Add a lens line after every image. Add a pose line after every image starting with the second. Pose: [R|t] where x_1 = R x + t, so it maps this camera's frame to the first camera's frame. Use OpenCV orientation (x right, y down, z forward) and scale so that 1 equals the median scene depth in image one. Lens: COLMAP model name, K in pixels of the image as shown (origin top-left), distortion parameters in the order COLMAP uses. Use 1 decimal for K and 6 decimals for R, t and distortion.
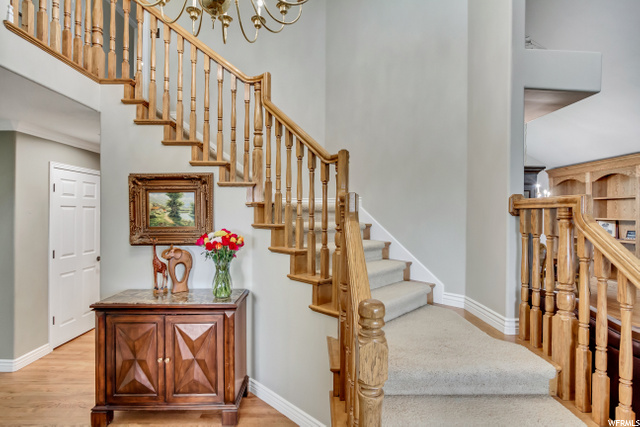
lens RADIAL K [[320.1, 0, 318.8], [0, 320.1, 212.9], [0, 0, 1]] dist [-0.003049, -0.000548]
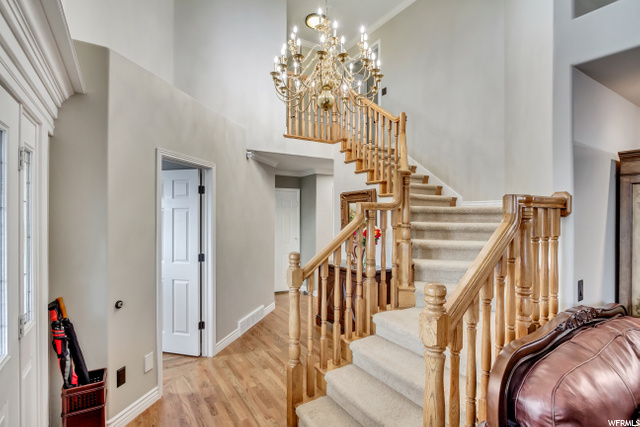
lens RADIAL K [[320.1, 0, 320.9], [0, 320.1, 215.1], [0, 0, 1]] dist [-0.003049, -0.000548]
pose [[0.526317, -0.004116, -0.850278, 0.824121], [0.001178, 0.999991, -0.004111, 0.006696], [0.850287, 0.001162, 0.526317, -0.017387]]
